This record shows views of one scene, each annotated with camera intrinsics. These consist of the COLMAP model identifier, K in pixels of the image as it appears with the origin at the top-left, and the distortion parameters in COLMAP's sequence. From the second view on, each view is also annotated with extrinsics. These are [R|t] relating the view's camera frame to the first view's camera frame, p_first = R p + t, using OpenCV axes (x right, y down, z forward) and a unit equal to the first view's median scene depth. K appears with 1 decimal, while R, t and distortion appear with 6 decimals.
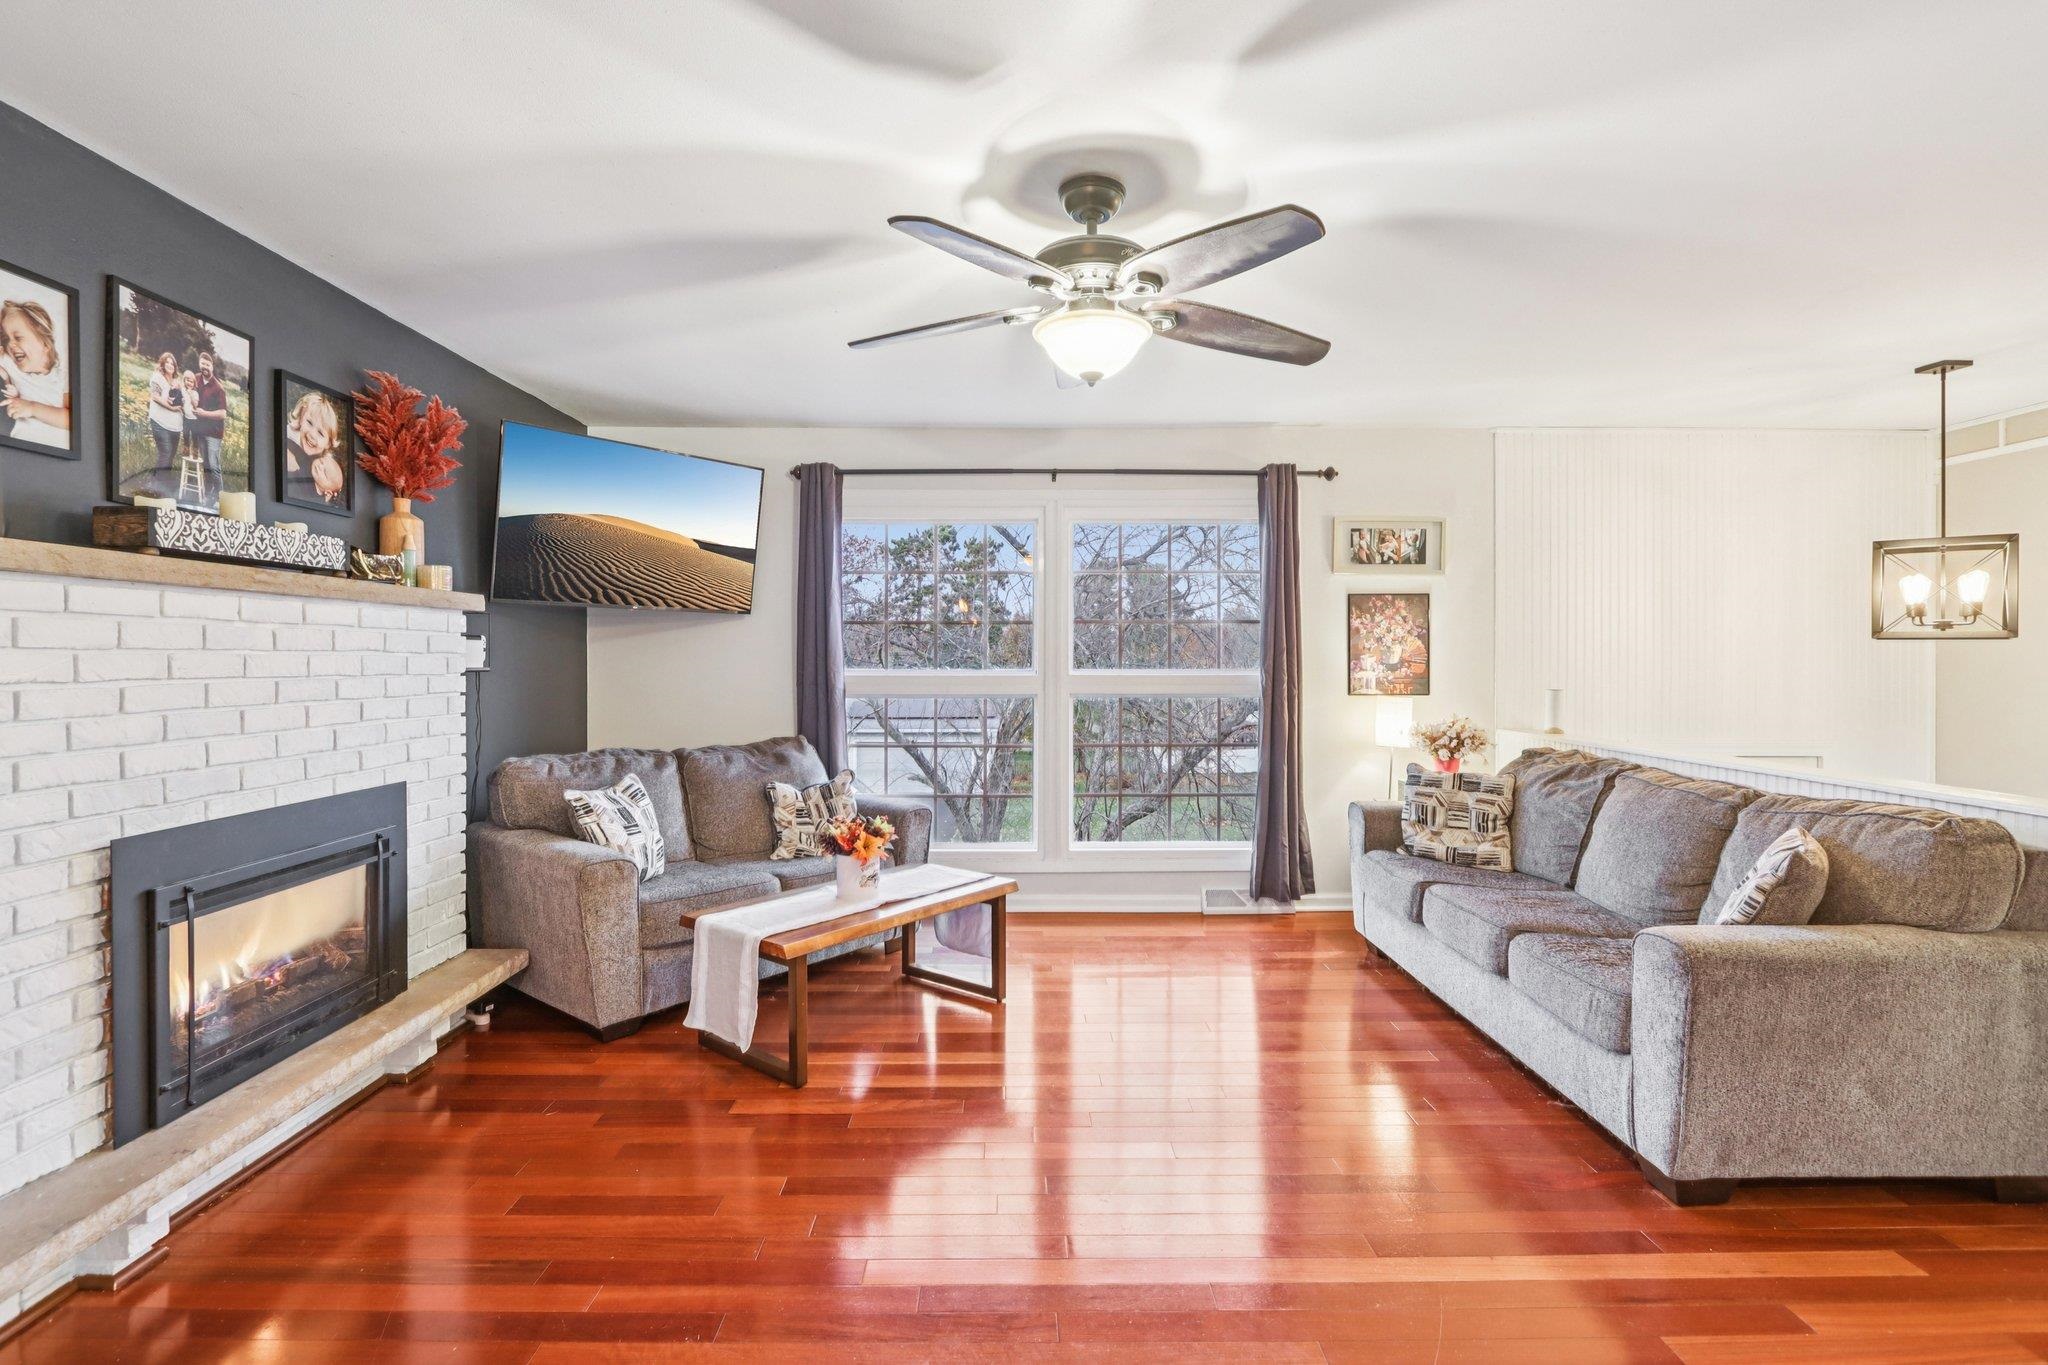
lens RADIAL K [[972.7, 0, 1013.3], [0, 972.7, 667.3], [0, 0, 1]] dist [-0.011211, 0.001575]
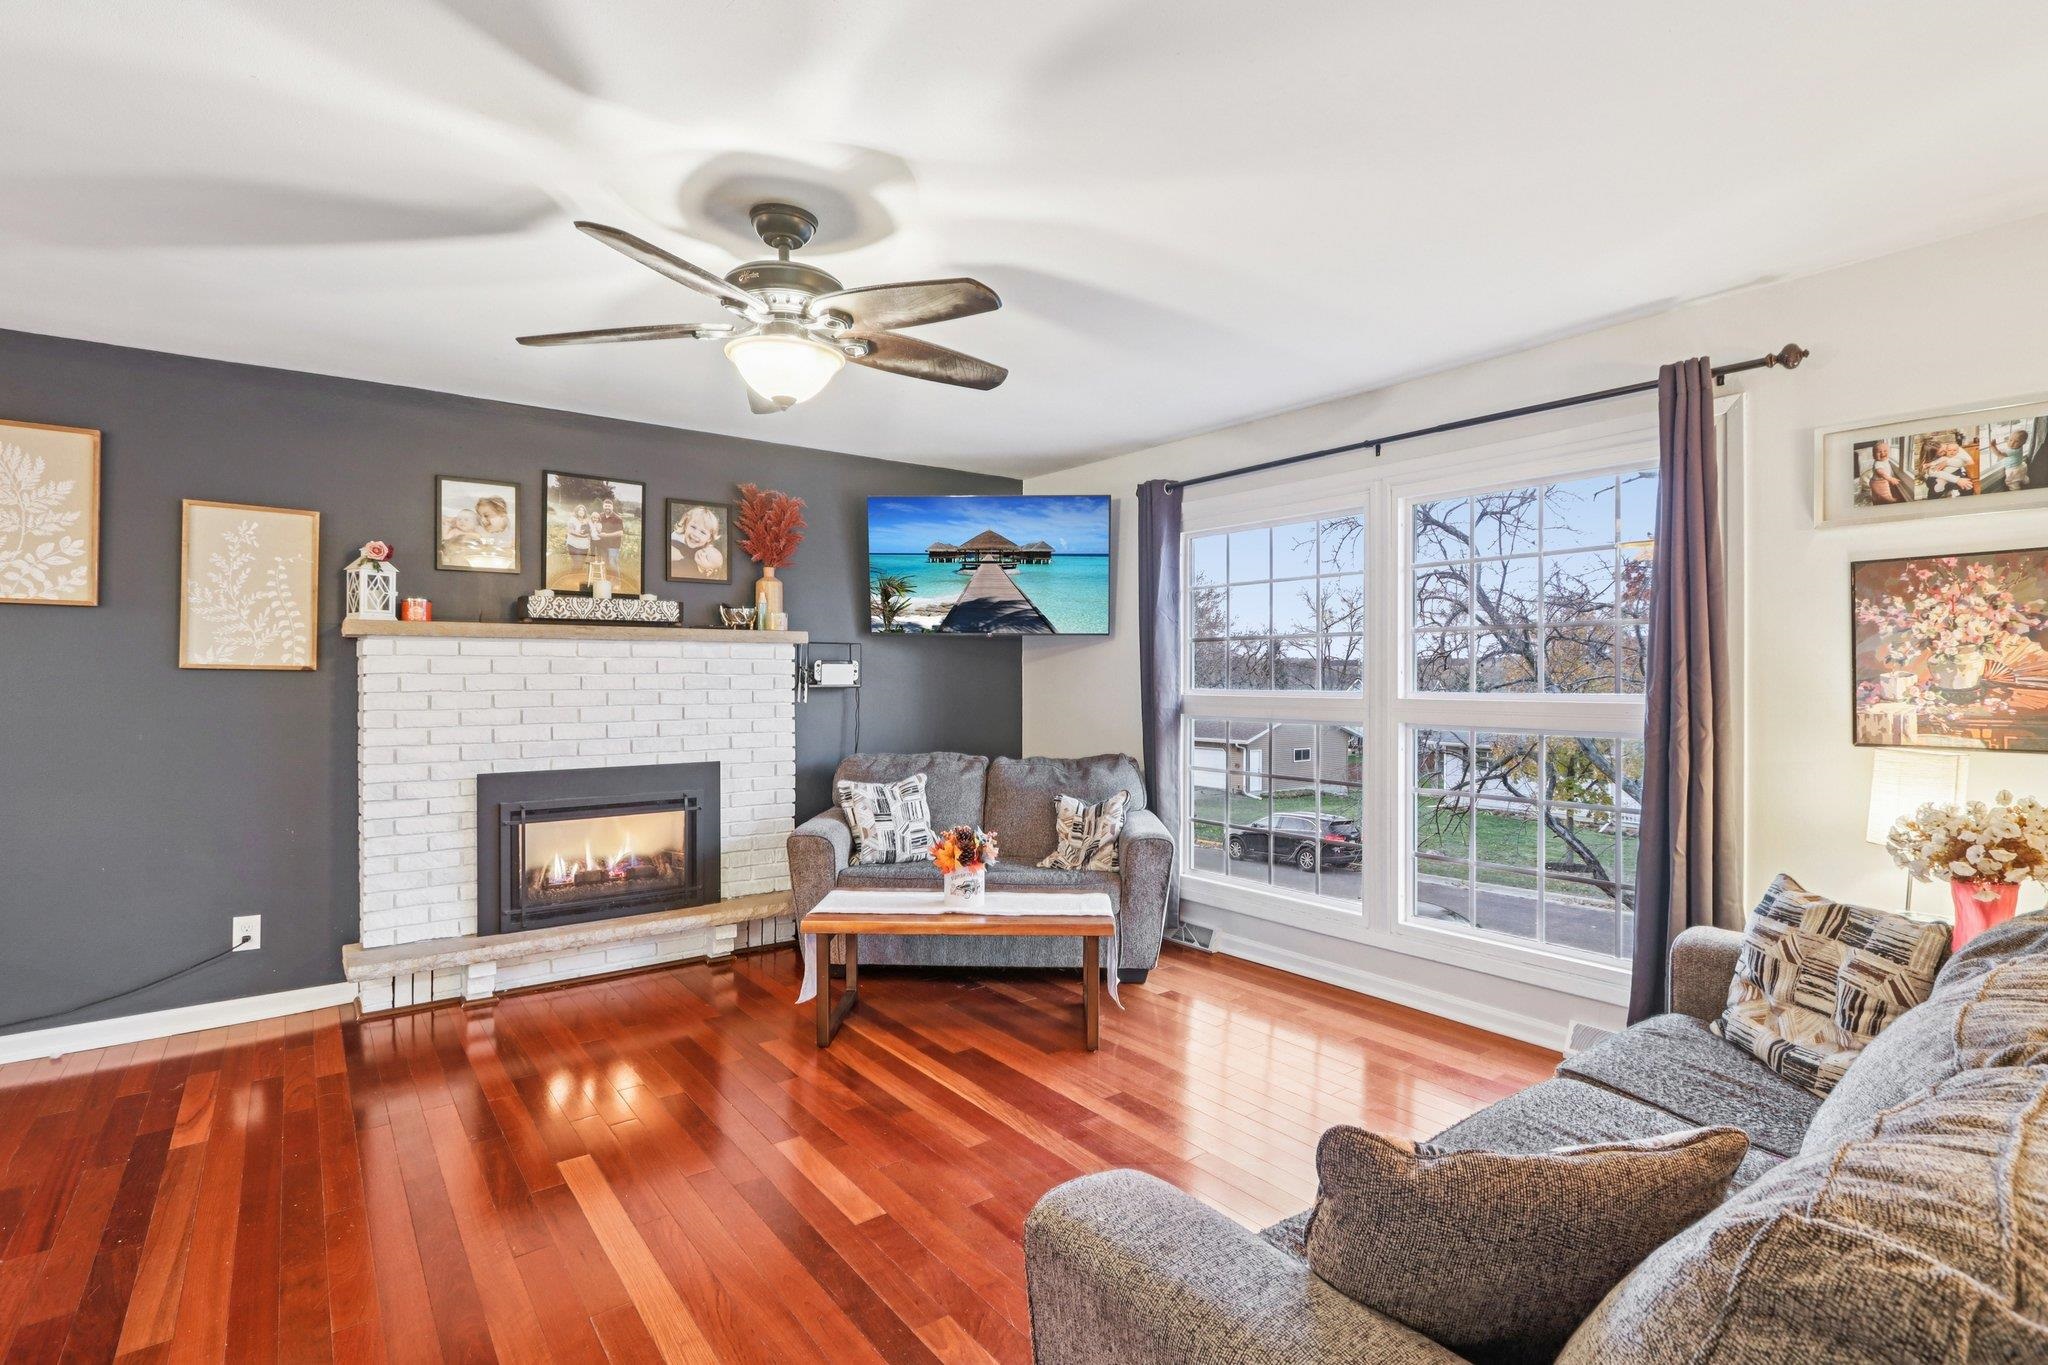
lens RADIAL K [[972.7, 0, 1018.3], [0, 972.7, 680.9], [0, 0, 1]] dist [-0.011211, 0.001575]
pose [[0.594454, 0.003617, -0.804121, 0.845220], [-0.006594, 0.999978, -0.000377, -0.007700], [0.804102, 0.005526, 0.594465, 0.488151]]
